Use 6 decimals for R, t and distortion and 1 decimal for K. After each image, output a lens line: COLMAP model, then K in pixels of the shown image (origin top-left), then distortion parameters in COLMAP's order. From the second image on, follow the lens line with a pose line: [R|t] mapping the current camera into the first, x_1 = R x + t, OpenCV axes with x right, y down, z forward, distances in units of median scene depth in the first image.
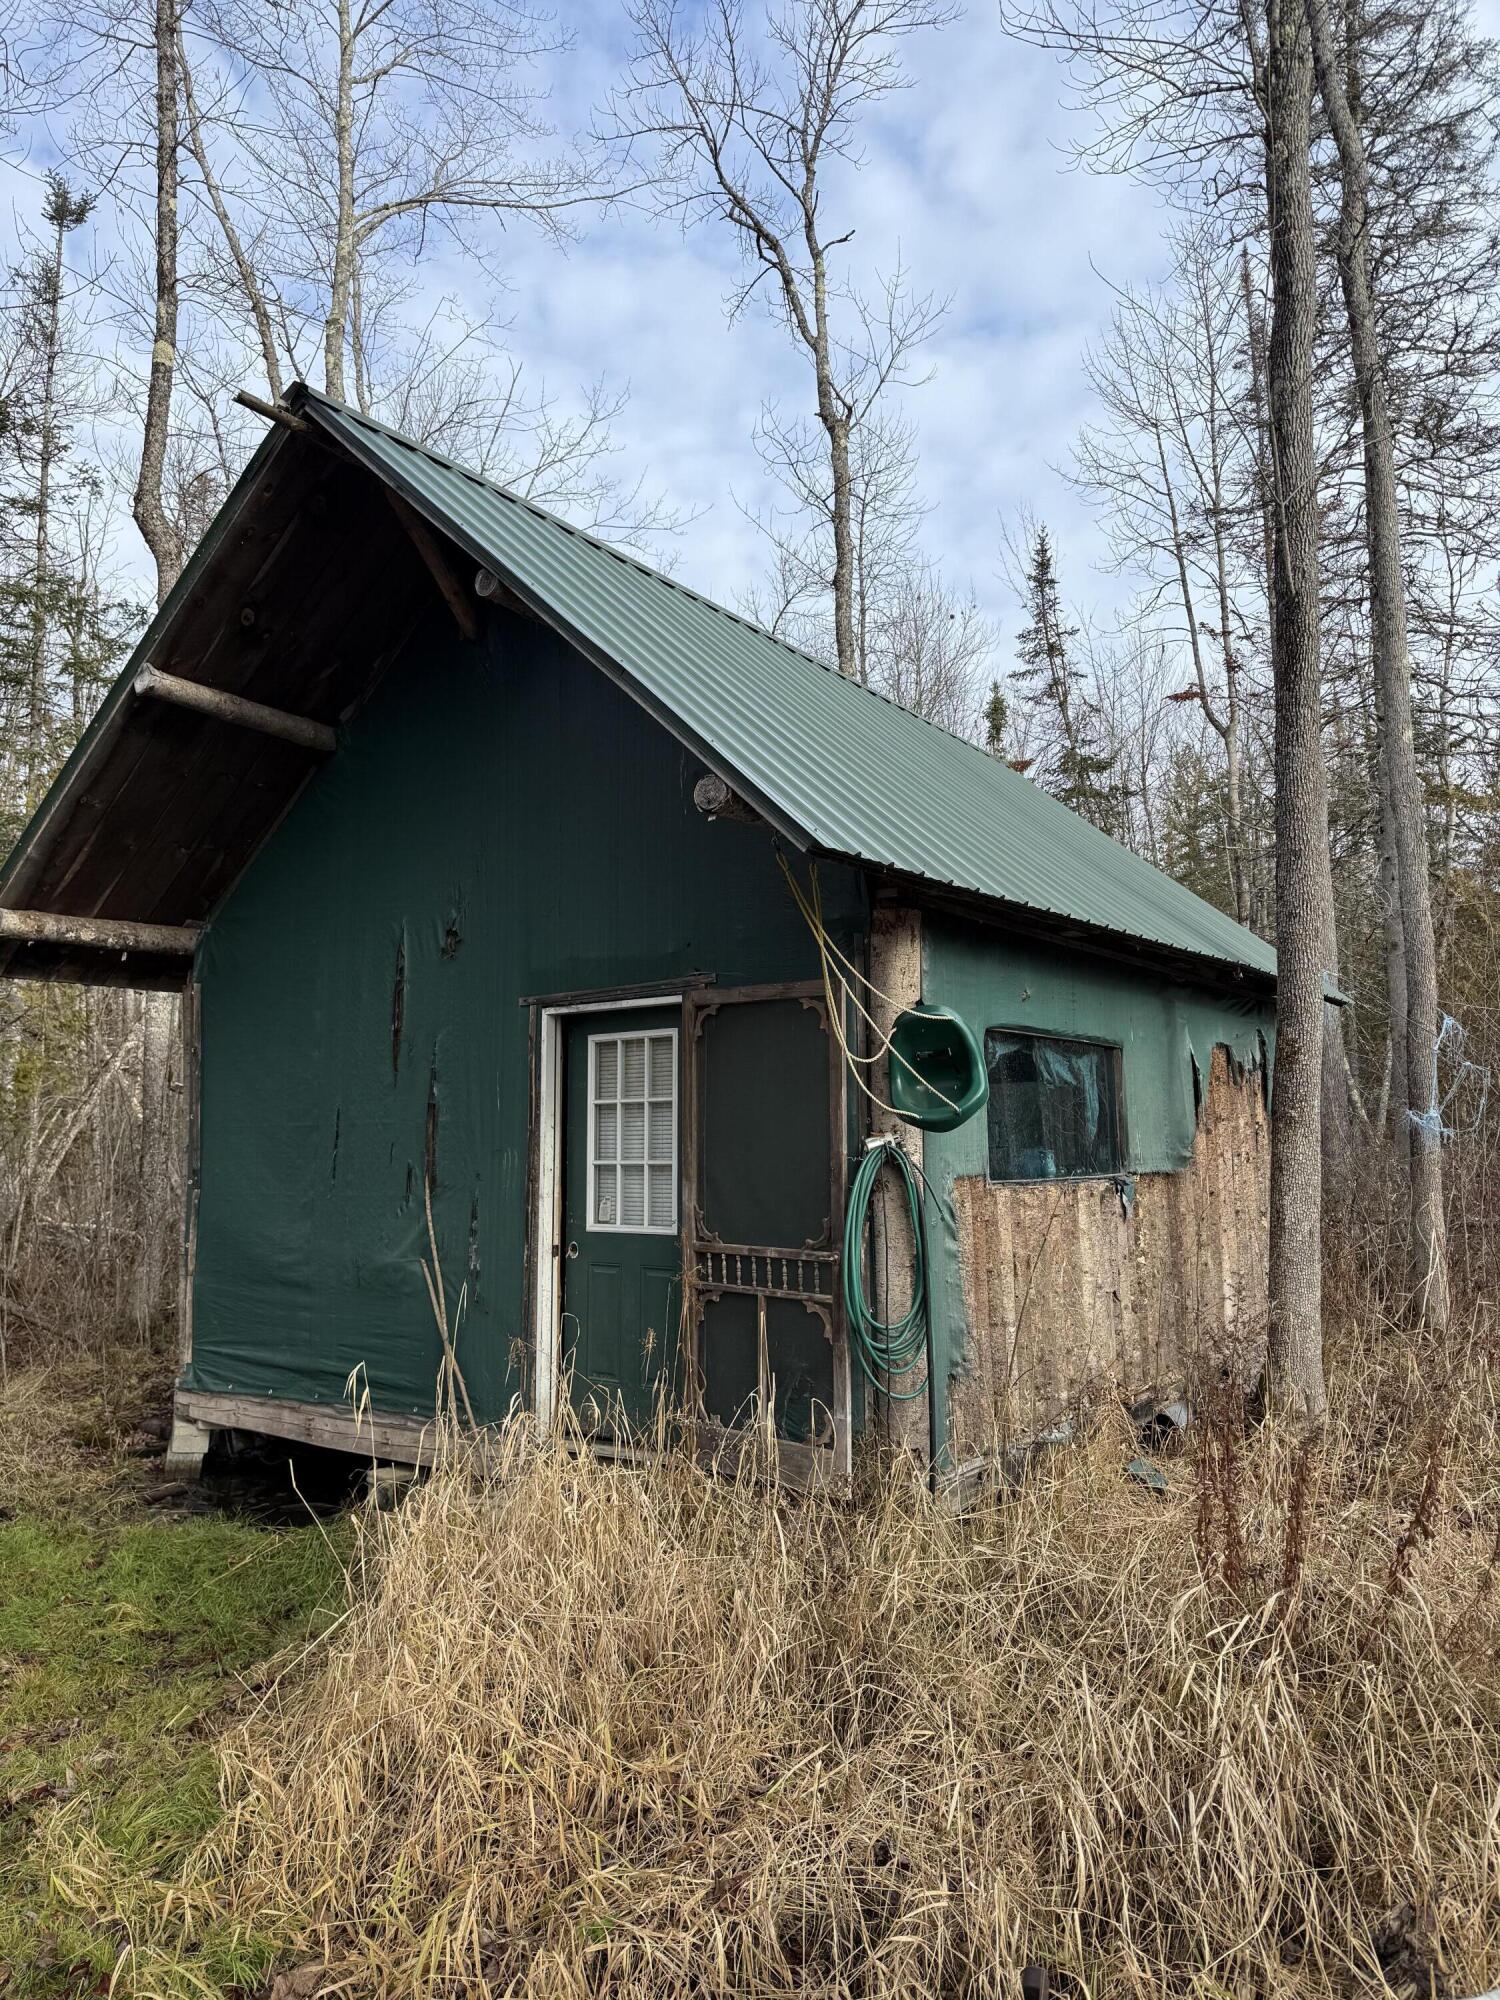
lens RADIAL K [[1399.0, 0, 750.0], [0, 1399.0, 1000.0], [0, 0, 1]] dist [0.059091, -0.074828]
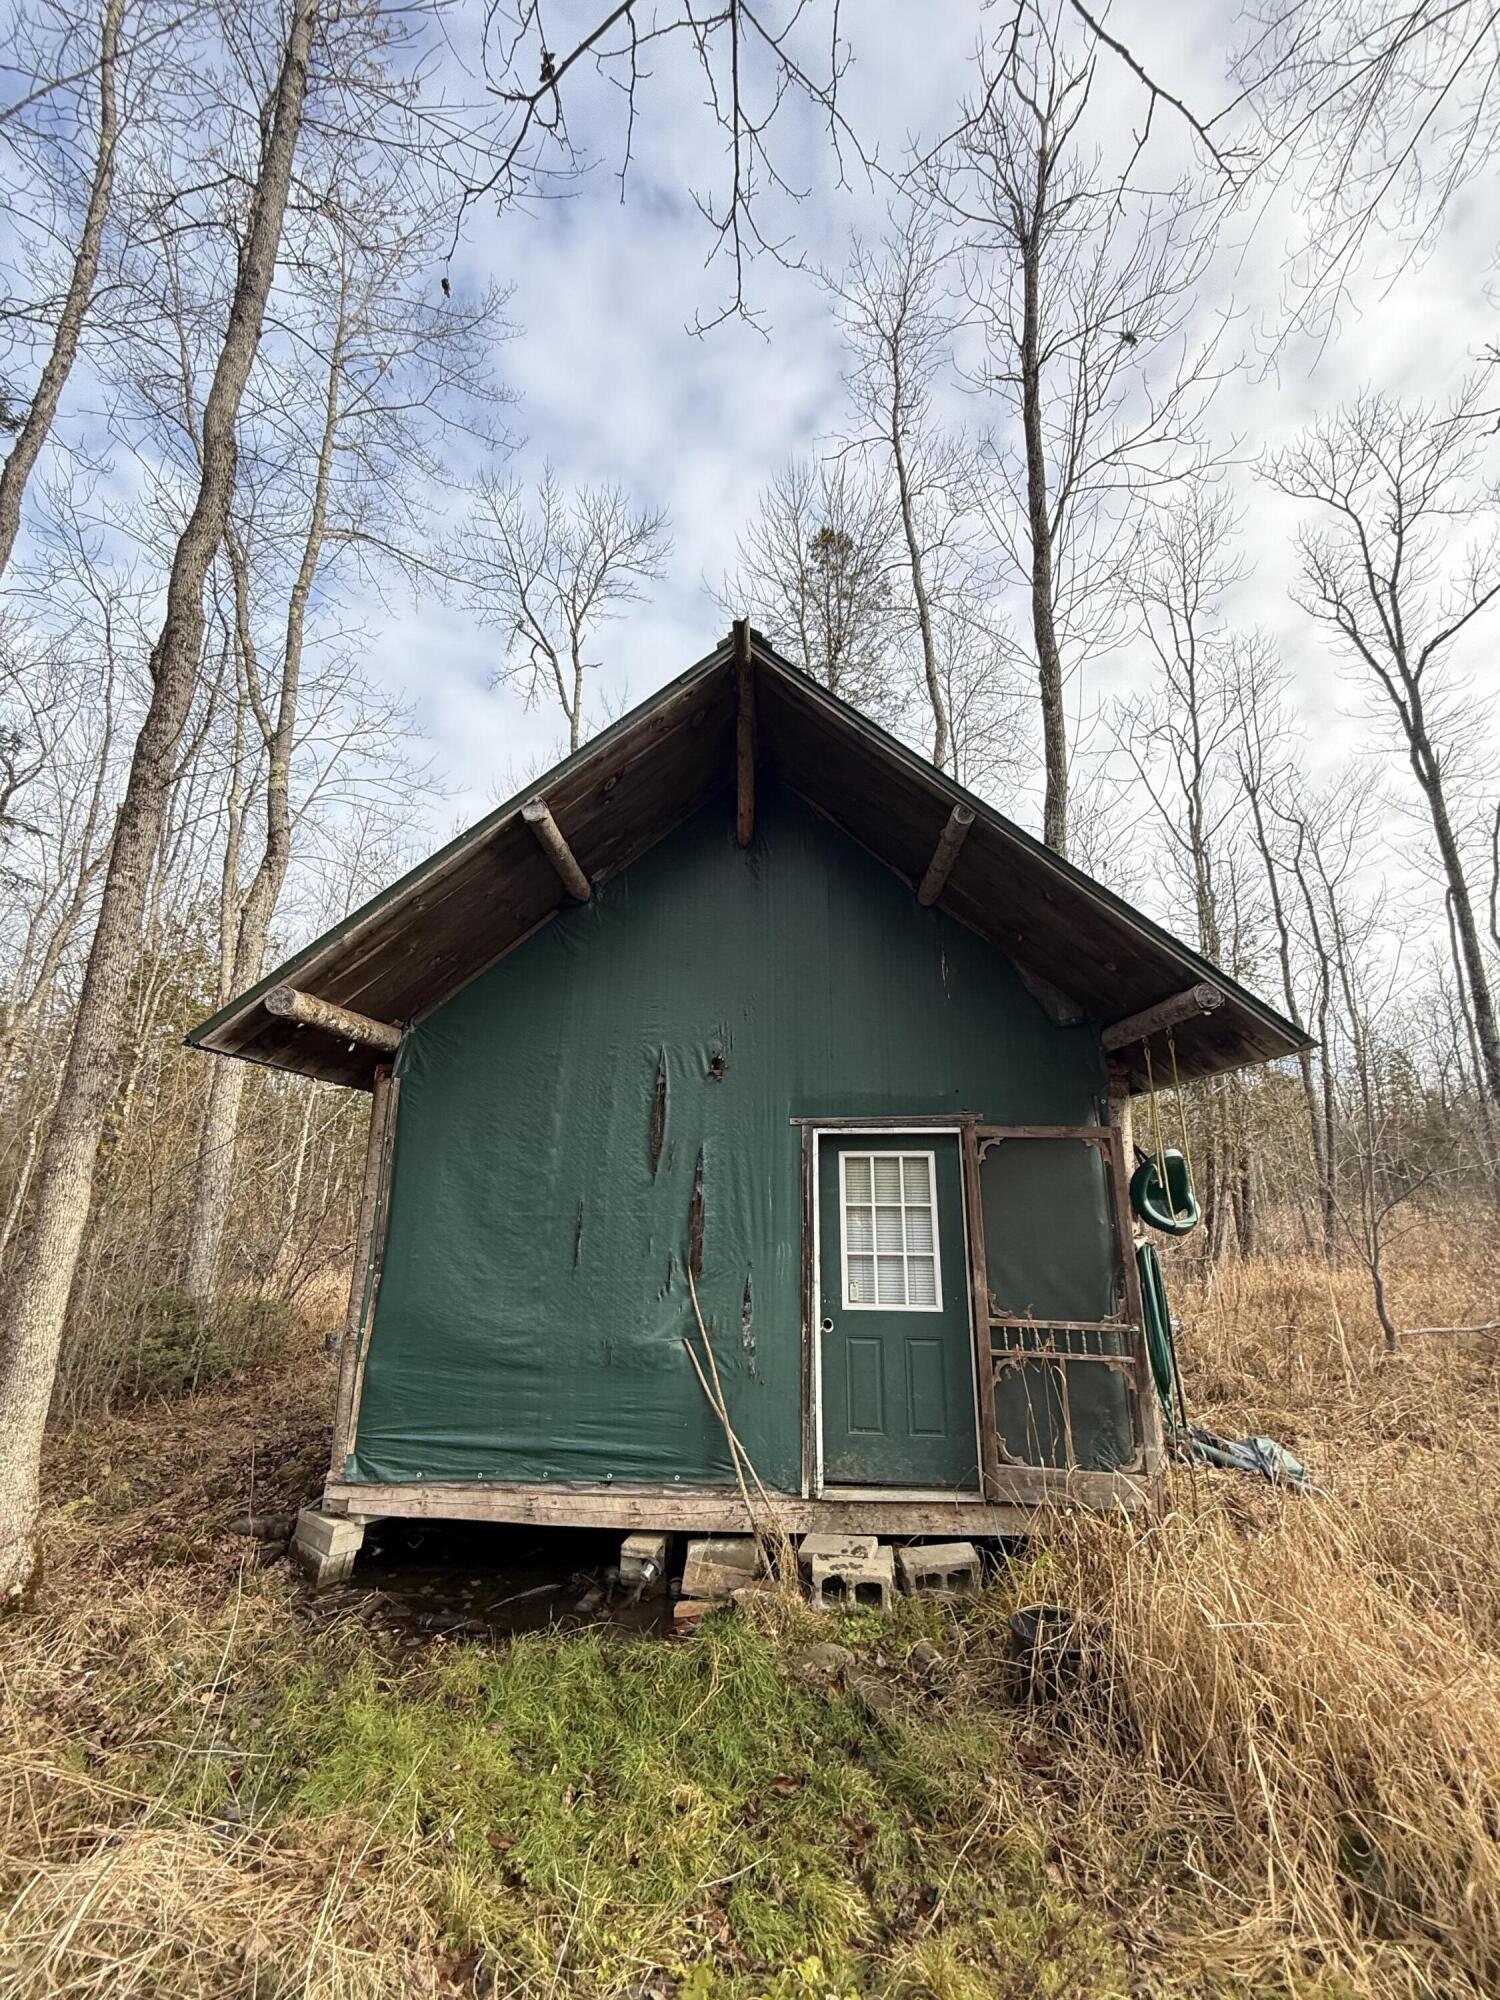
lens RADIAL K [[801.8, 0, 746.6], [0, 801.8, 991.8], [0, 0, 1]] dist [0.002934, 0.000257]
pose [[0.853411, 0.150522, 0.499032, -0.543673], [-0.068918, 0.981576, -0.178212, 0.016691], [-0.516662, 0.117695, 0.848061, 0.359996]]
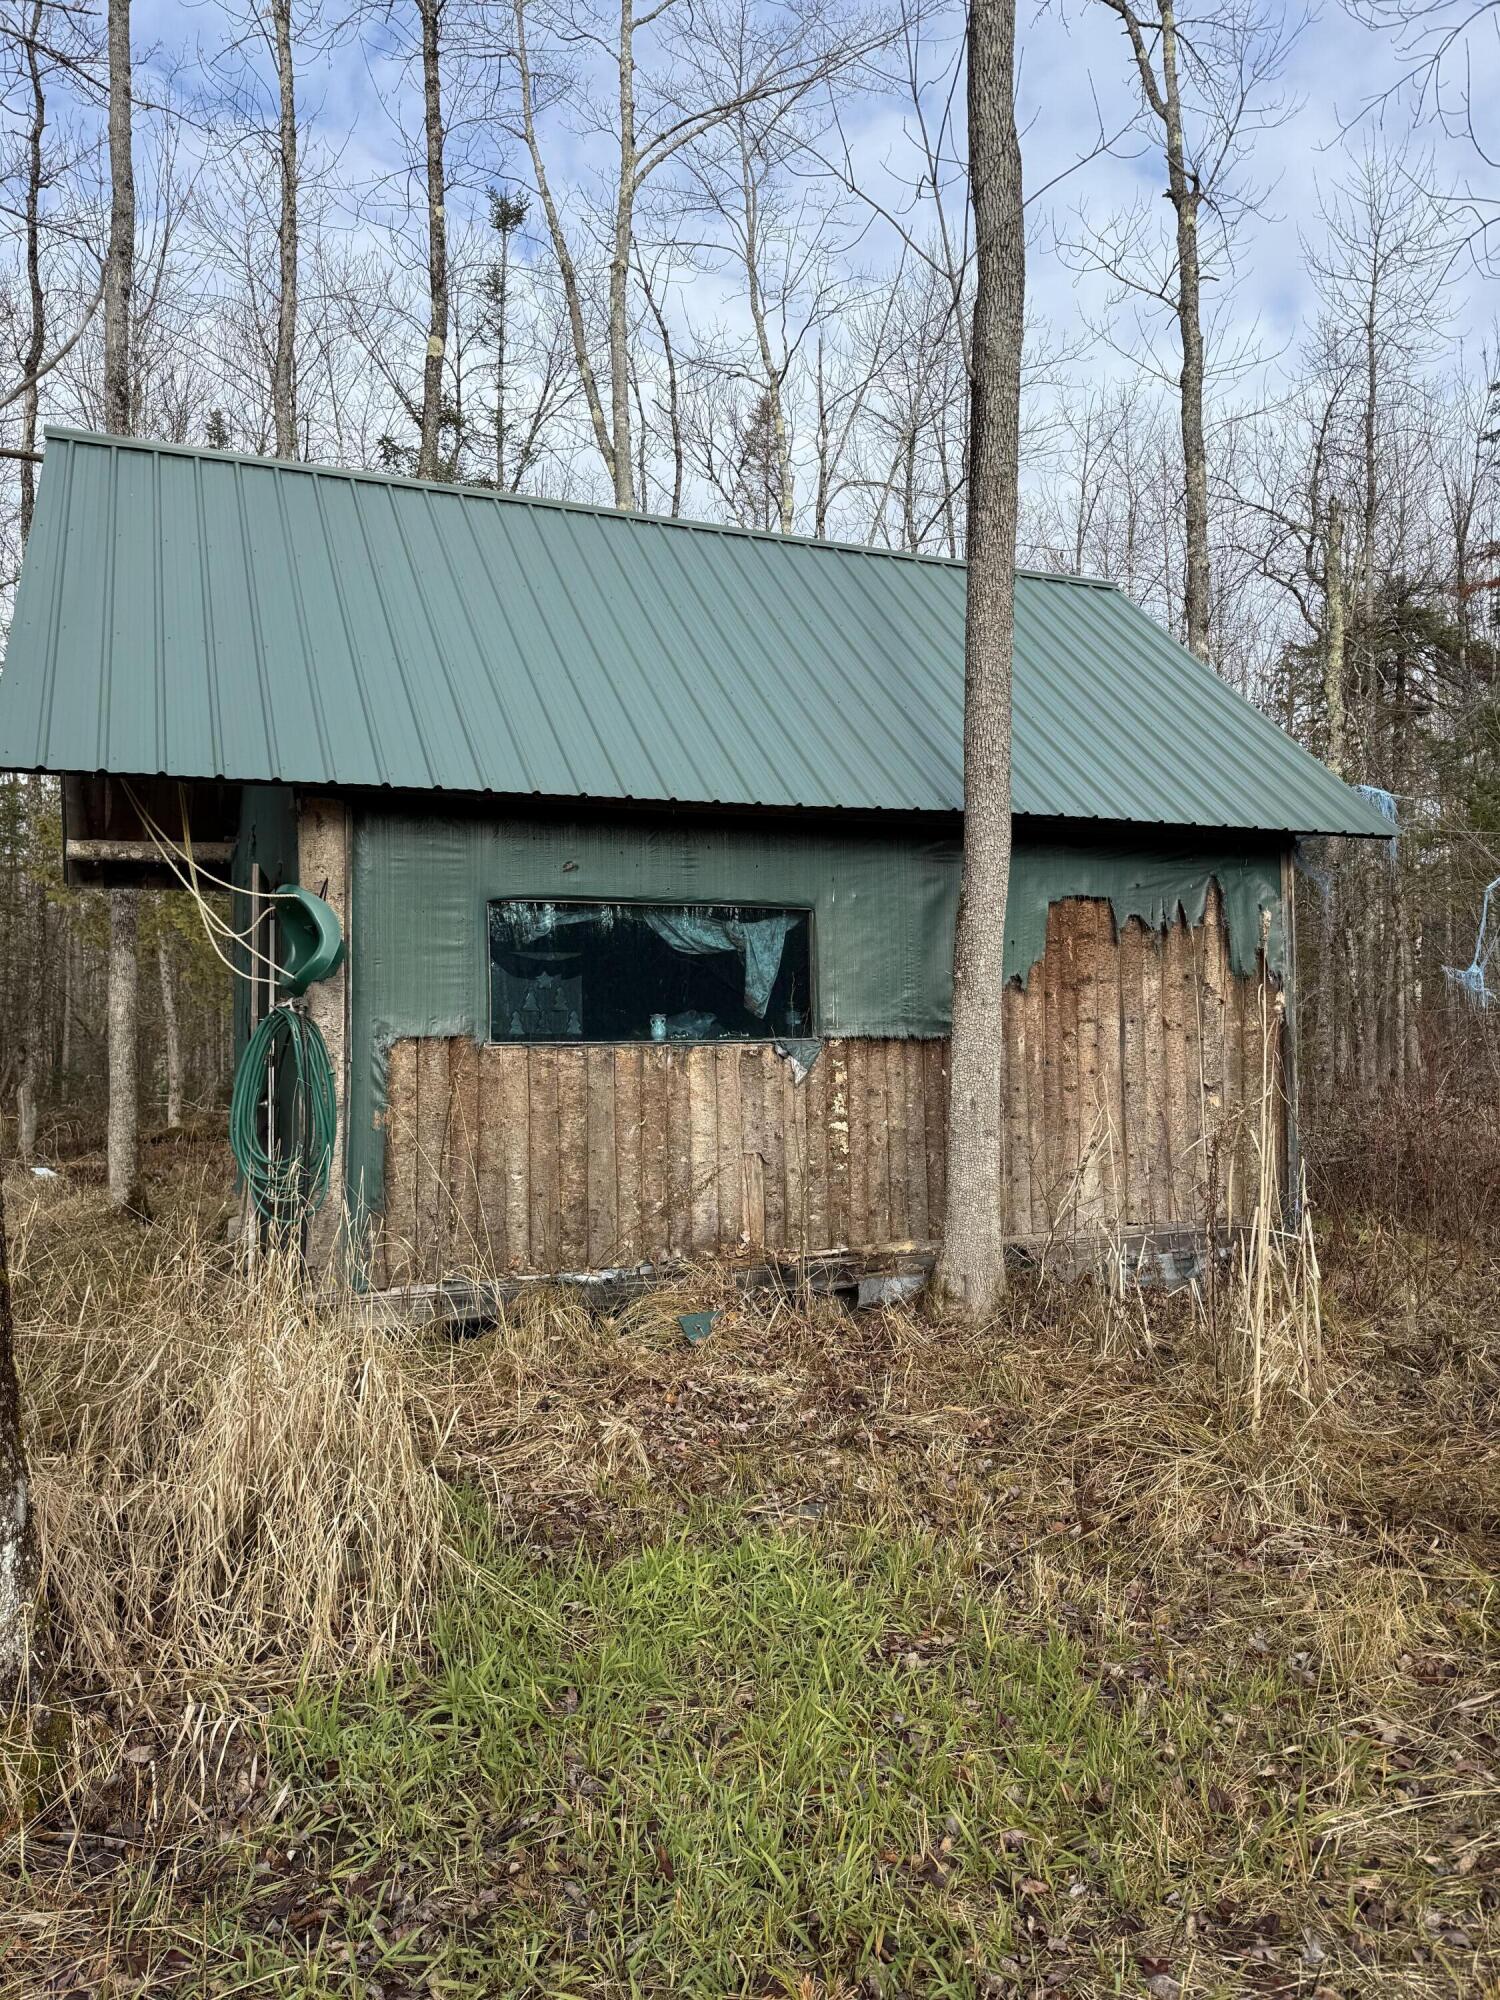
lens RADIAL K [[1381.5, 0, 750.0], [0, 1381.5, 1000.0], [0, 0, 1]] dist [0.007292, 0.004373]
pose [[0.839890, 0.006463, -0.542719, 0.828233], [0.048848, 0.994971, 0.087444, 0.010834], [0.540555, -0.099954, 0.835350, 0.186965]]
